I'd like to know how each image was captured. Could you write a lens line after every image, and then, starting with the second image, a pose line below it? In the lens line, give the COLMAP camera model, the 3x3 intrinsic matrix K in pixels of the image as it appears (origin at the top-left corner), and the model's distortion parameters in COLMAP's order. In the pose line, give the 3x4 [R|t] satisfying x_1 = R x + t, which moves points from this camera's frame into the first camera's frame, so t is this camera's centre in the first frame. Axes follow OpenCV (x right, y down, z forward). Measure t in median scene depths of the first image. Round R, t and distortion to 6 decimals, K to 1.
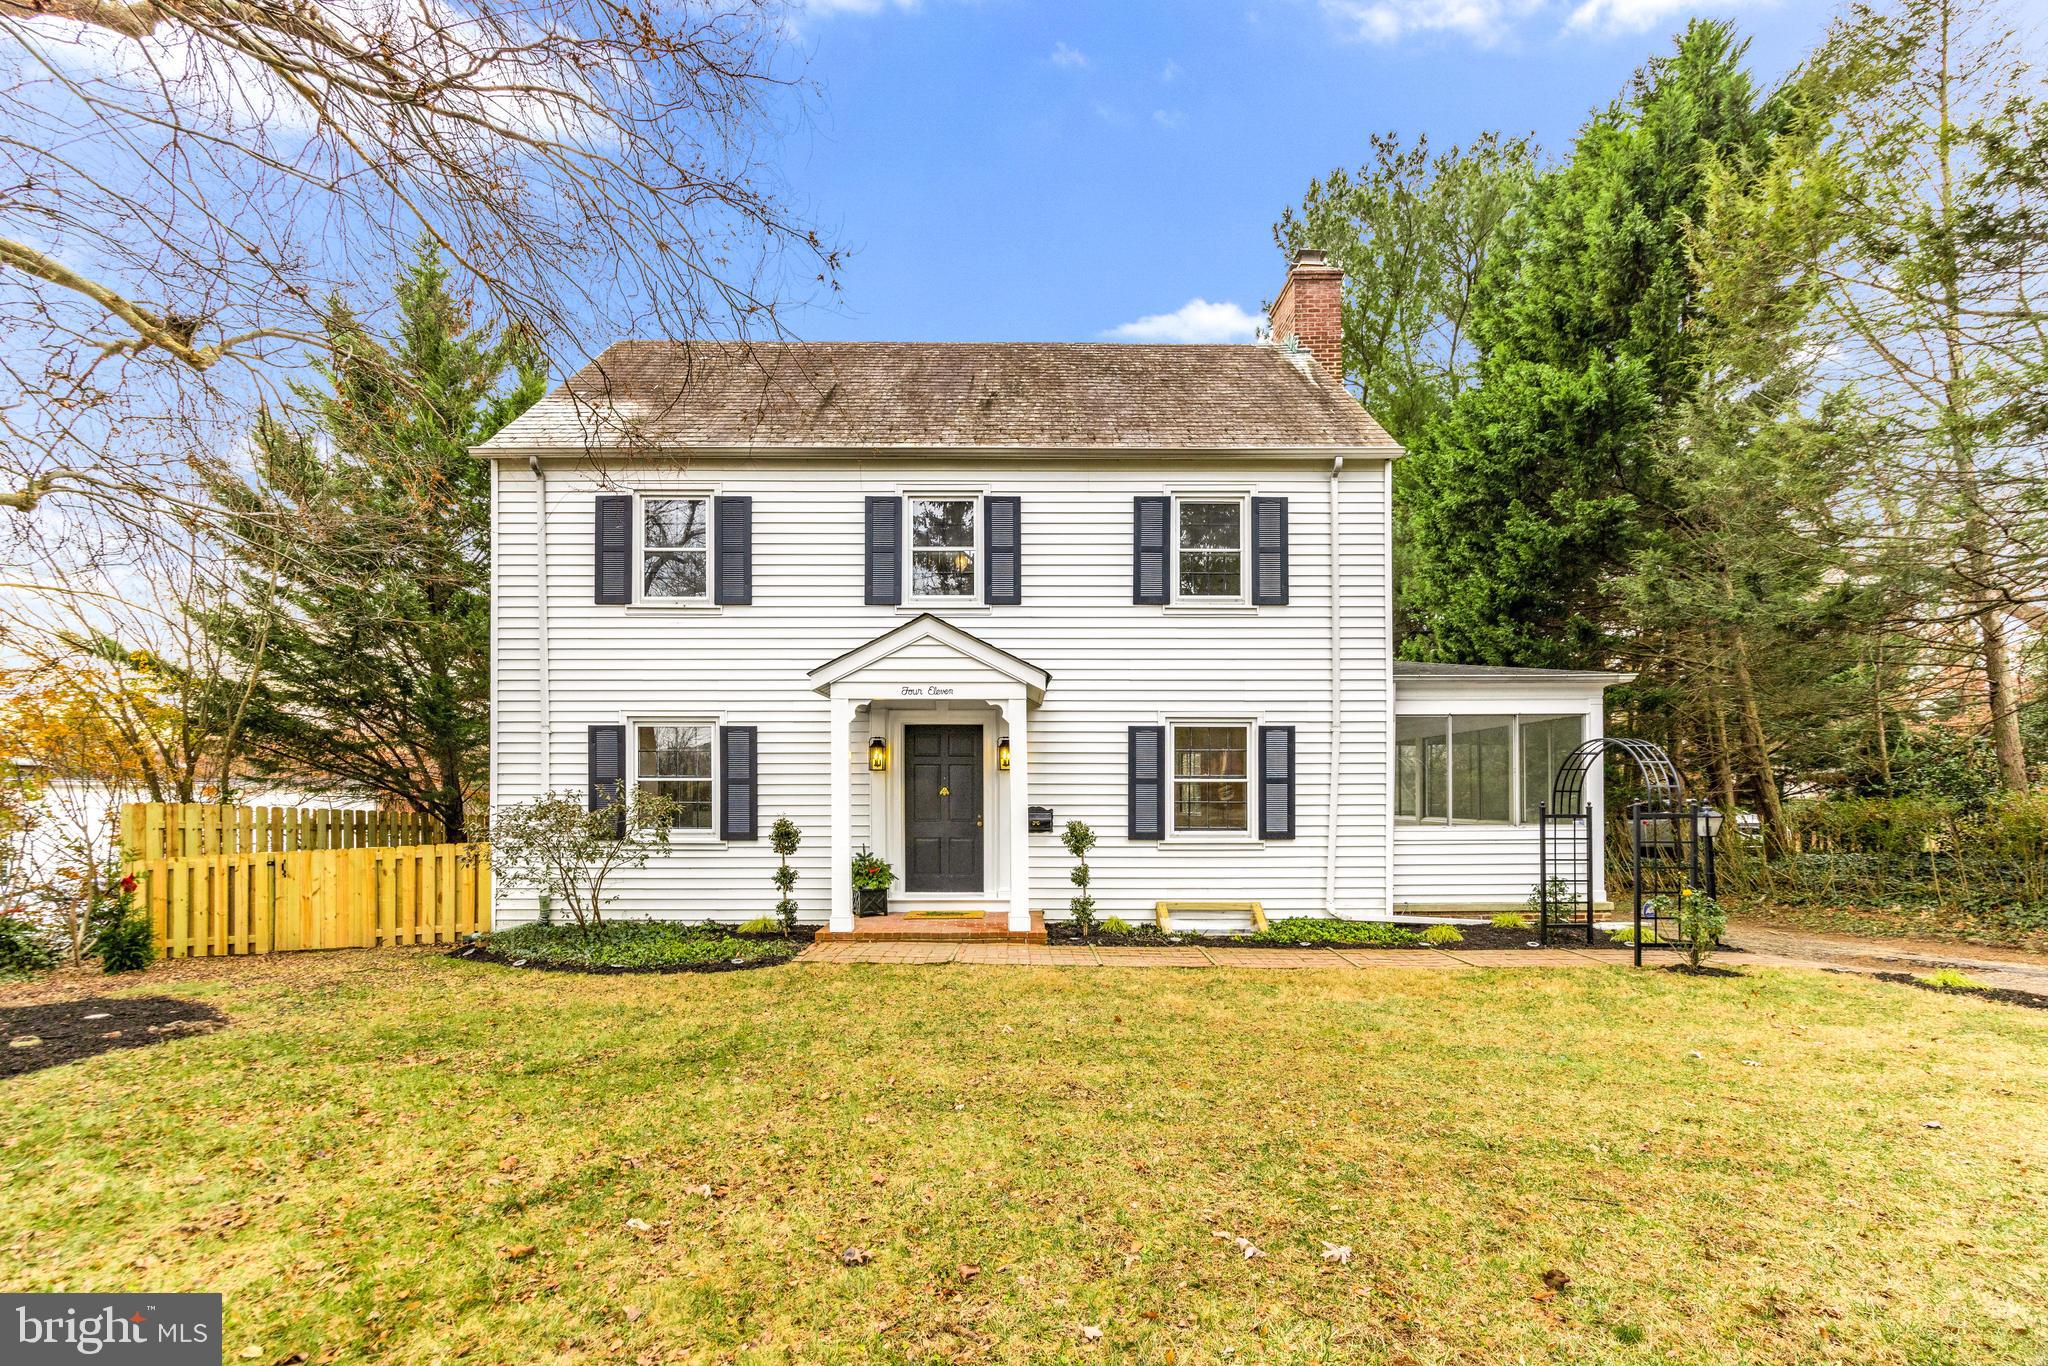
lens RADIAL K [[833.1, 0, 1024.2], [0, 833.1, 770.3], [0, 0, 1]] dist [-0.001280, 0.000450]
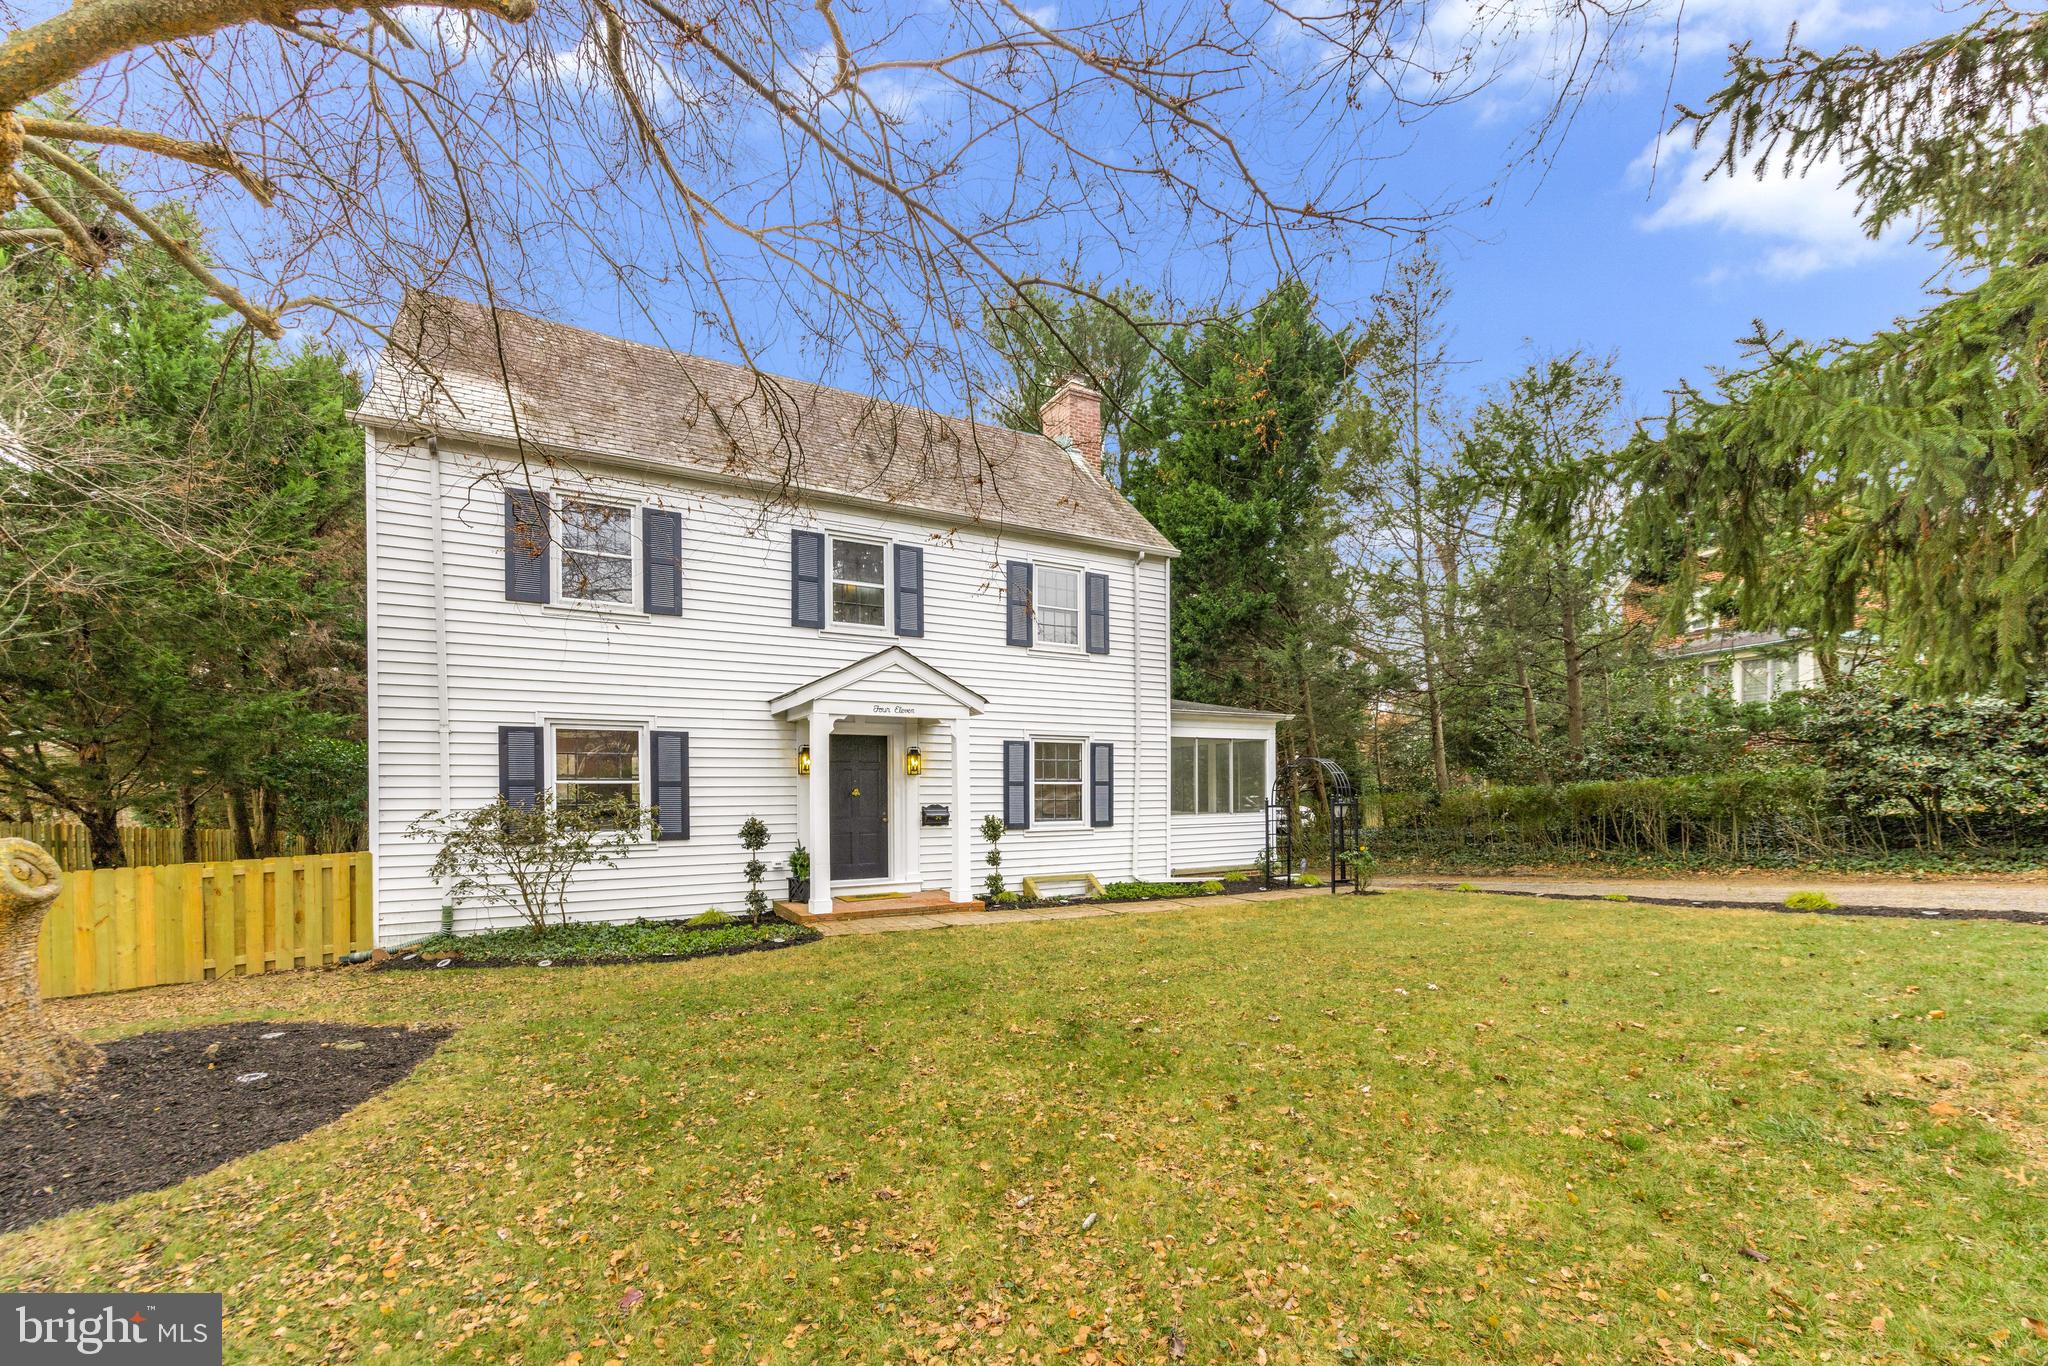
lens RADIAL K [[833.1, 0, 1024.2], [0, 833.1, 770.3], [0, 0, 1]] dist [-0.001280, 0.000450]
pose [[0.880543, 0.007385, 0.473908, -0.448714], [-0.008231, 0.999966, -0.000289, -0.007361], [-0.473895, -0.003646, 0.880574, -0.135153]]
